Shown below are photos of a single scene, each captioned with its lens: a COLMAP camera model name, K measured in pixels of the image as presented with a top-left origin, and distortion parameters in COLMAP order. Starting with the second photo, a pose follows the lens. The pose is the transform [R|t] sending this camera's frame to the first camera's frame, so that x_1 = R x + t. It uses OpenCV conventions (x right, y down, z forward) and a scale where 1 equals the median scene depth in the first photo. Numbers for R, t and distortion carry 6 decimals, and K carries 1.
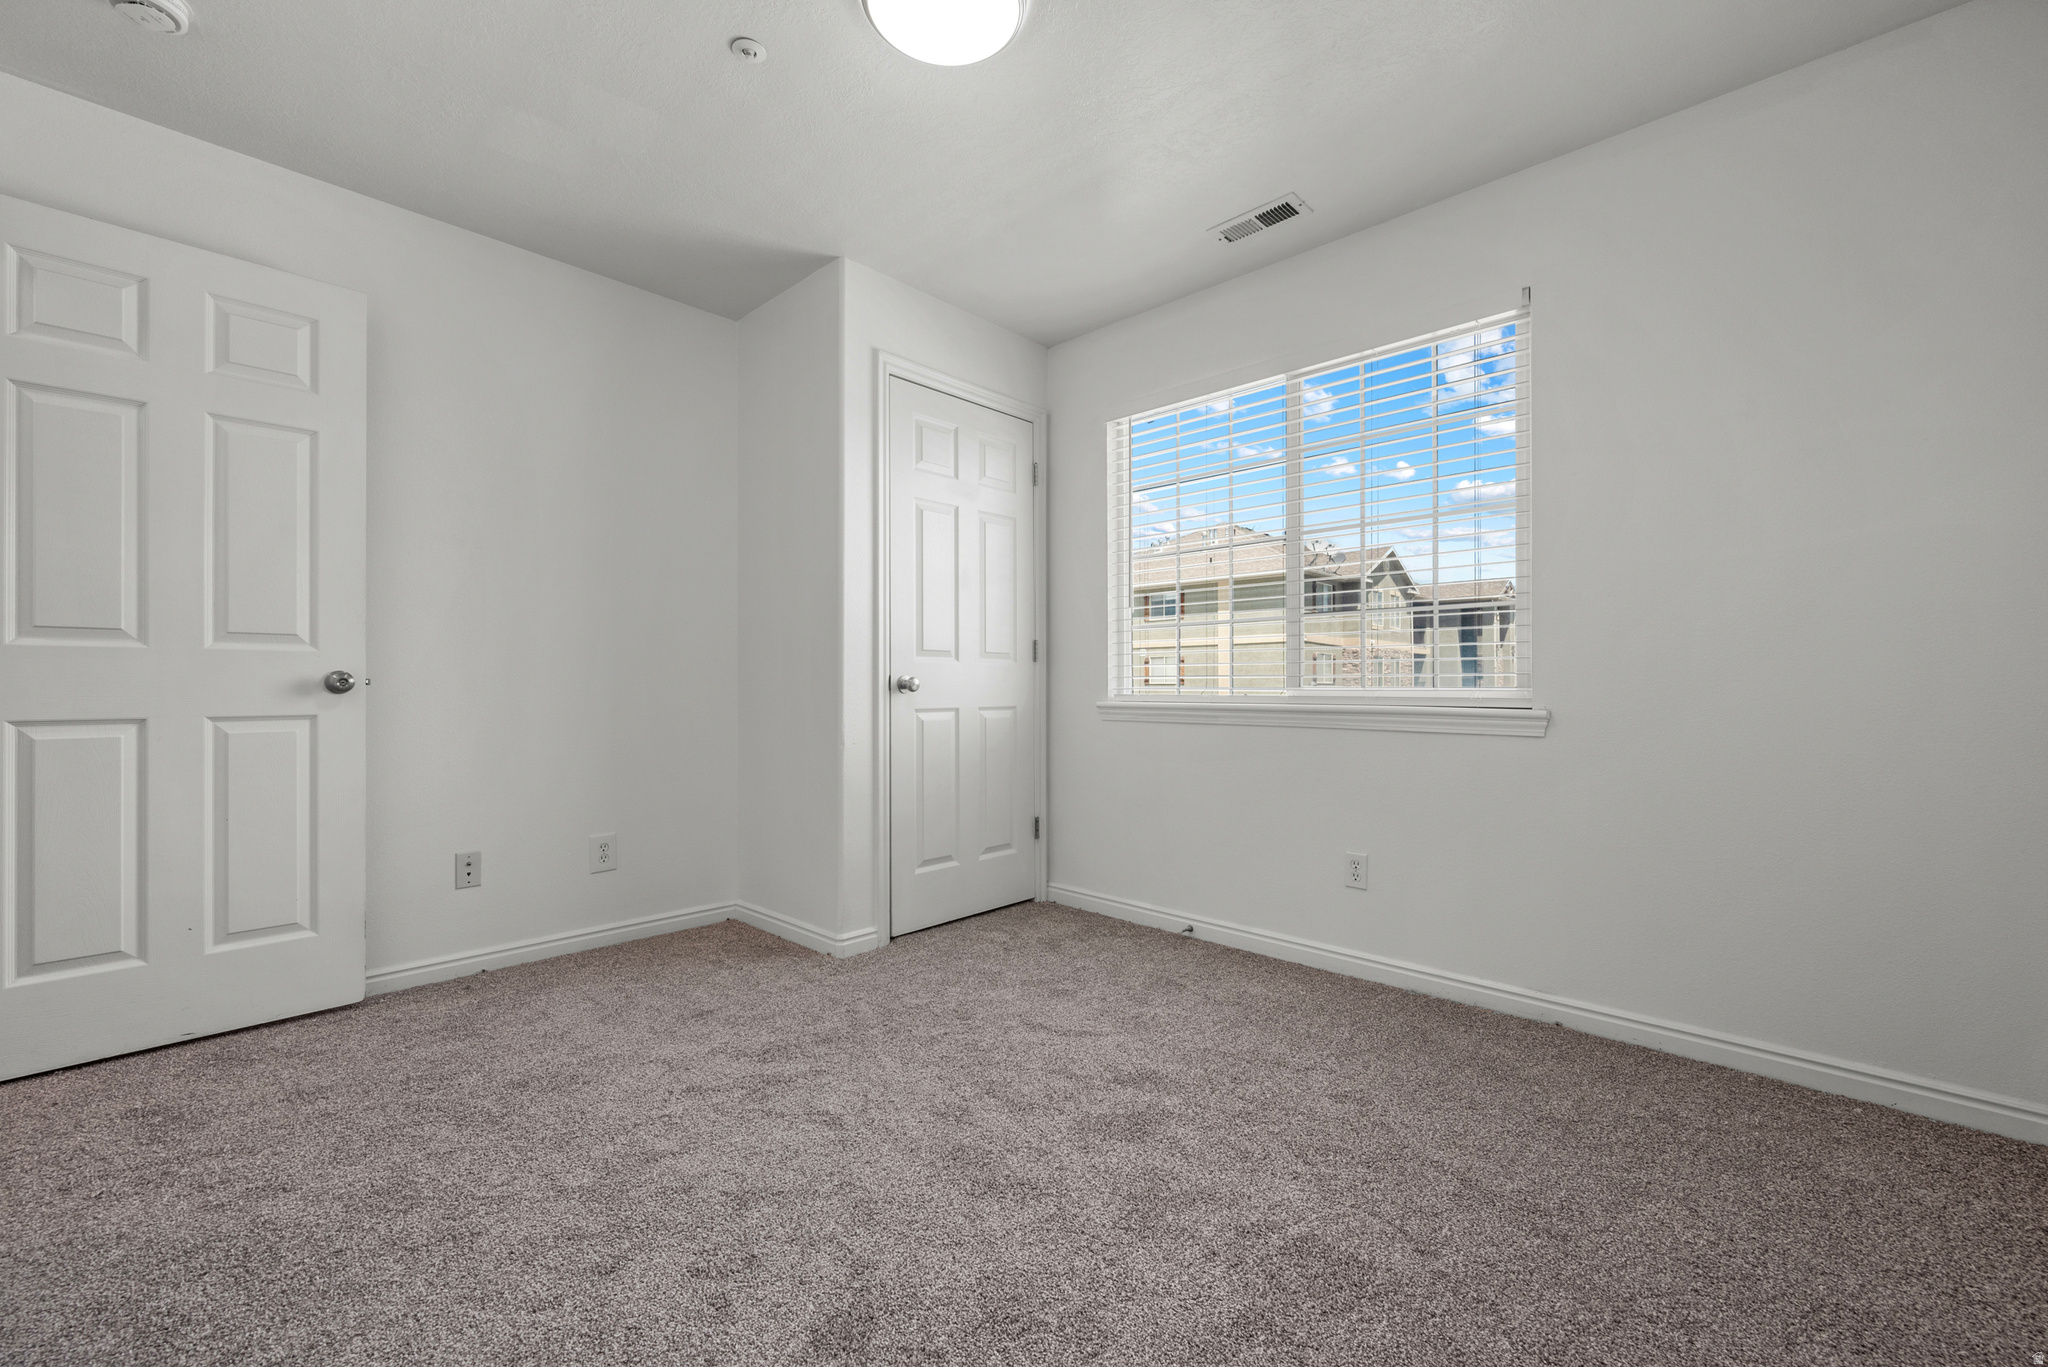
lens RADIAL K [[812.6, 0, 1029.8], [0, 812.6, 685.8], [0, 0, 1]] dist [0.000364, -0.000029]
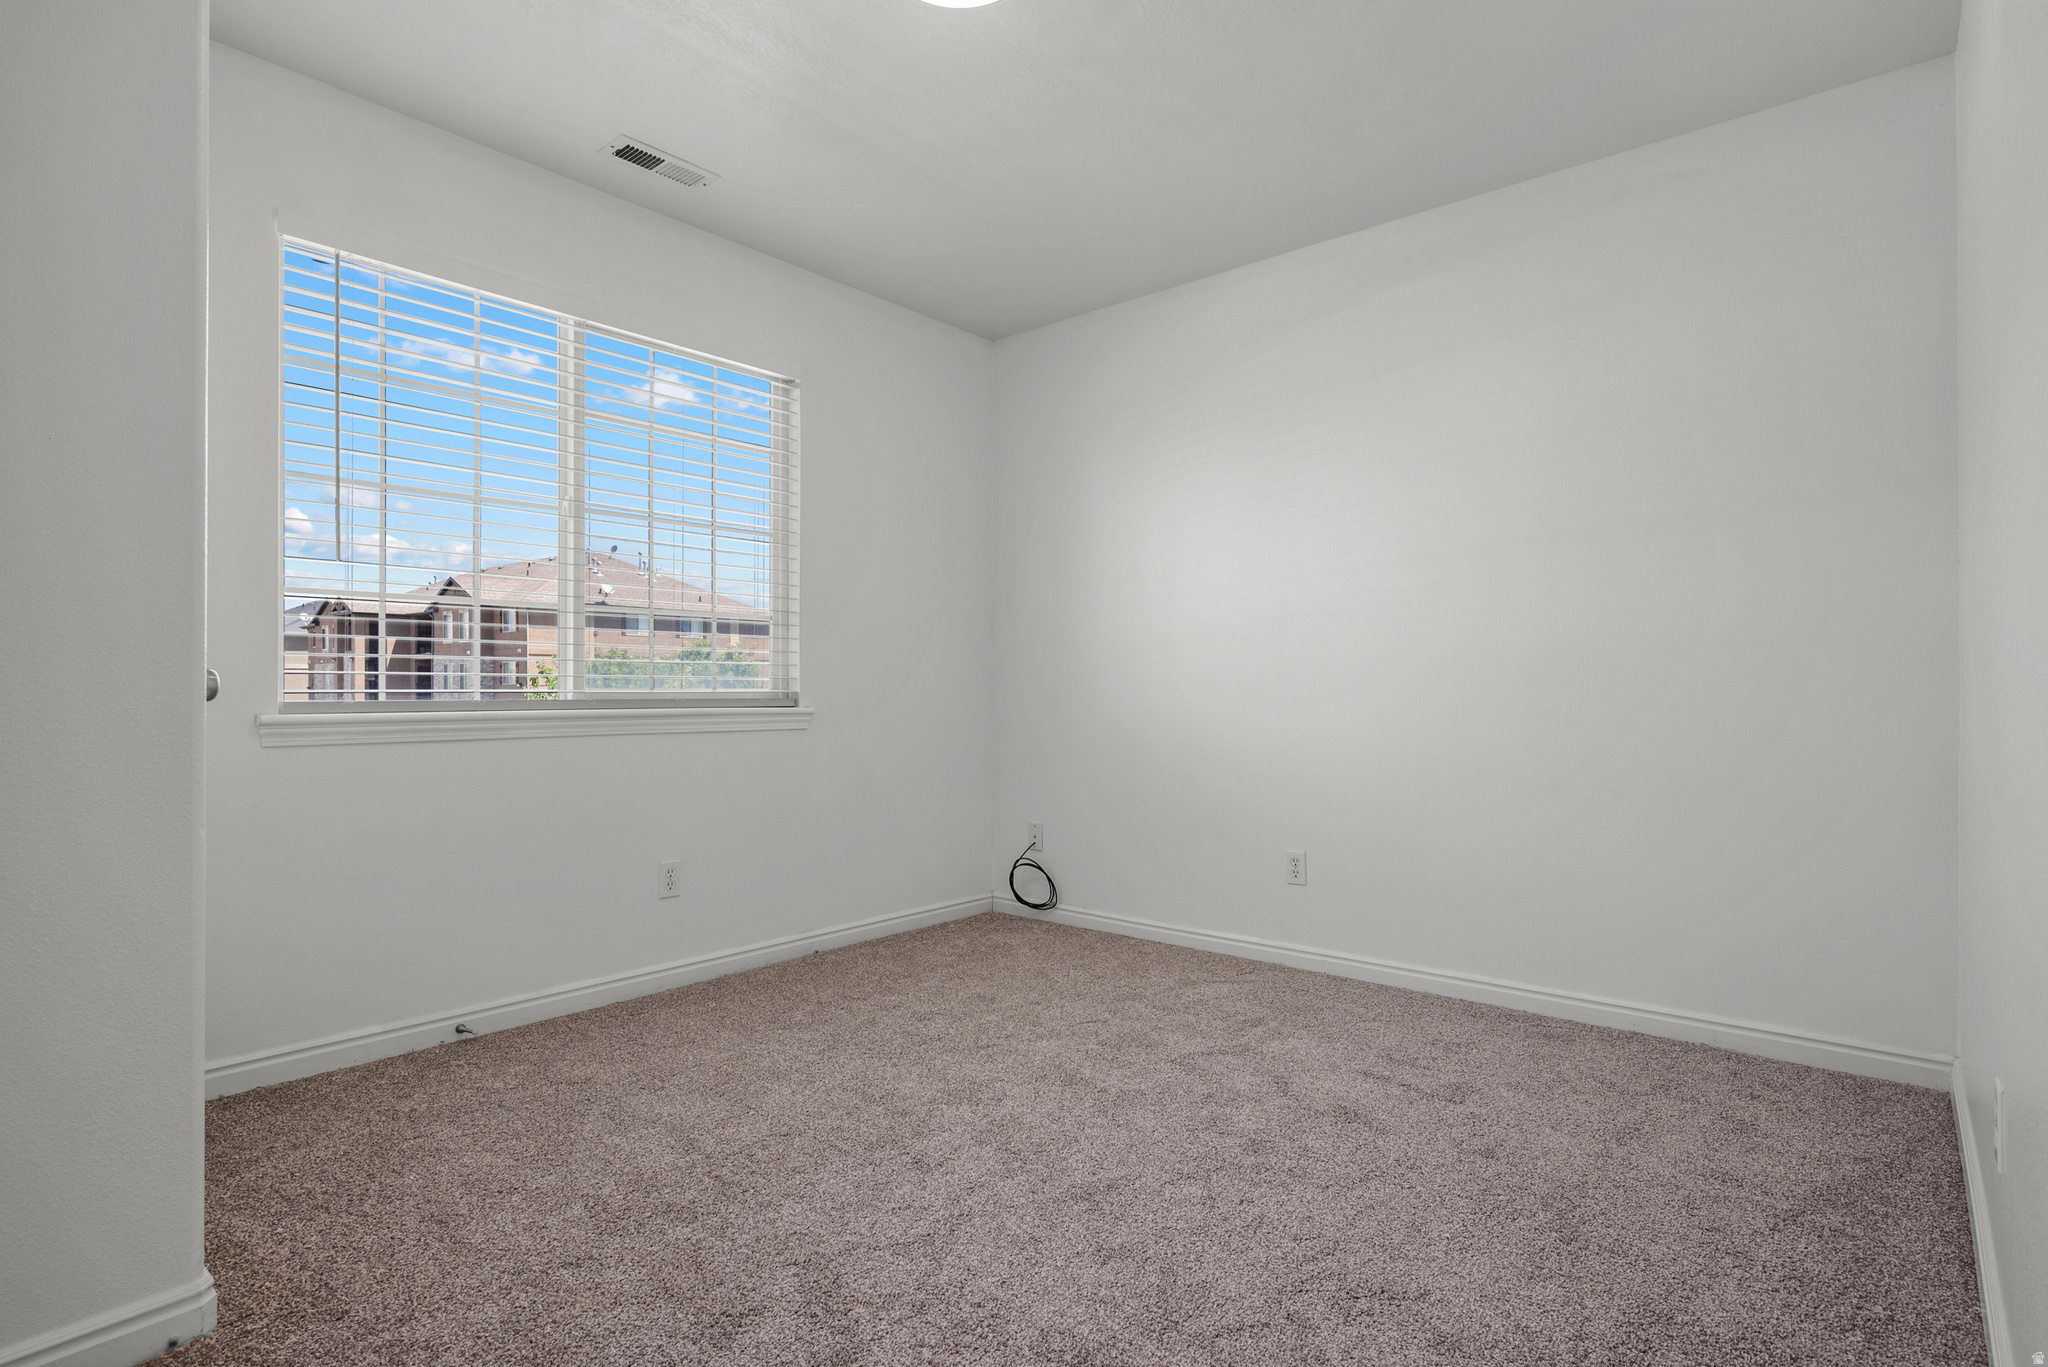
lens RADIAL K [[974.8, 0, 1028.6], [0, 974.8, 686.0], [0, 0, 1]] dist [0.001545, -0.001019]
pose [[0.010931, -0.001716, 0.999939, -0.709529], [0.005654, 0.999983, 0.001654, -0.002155], [-0.999924, 0.005635, 0.010940, 0.527835]]
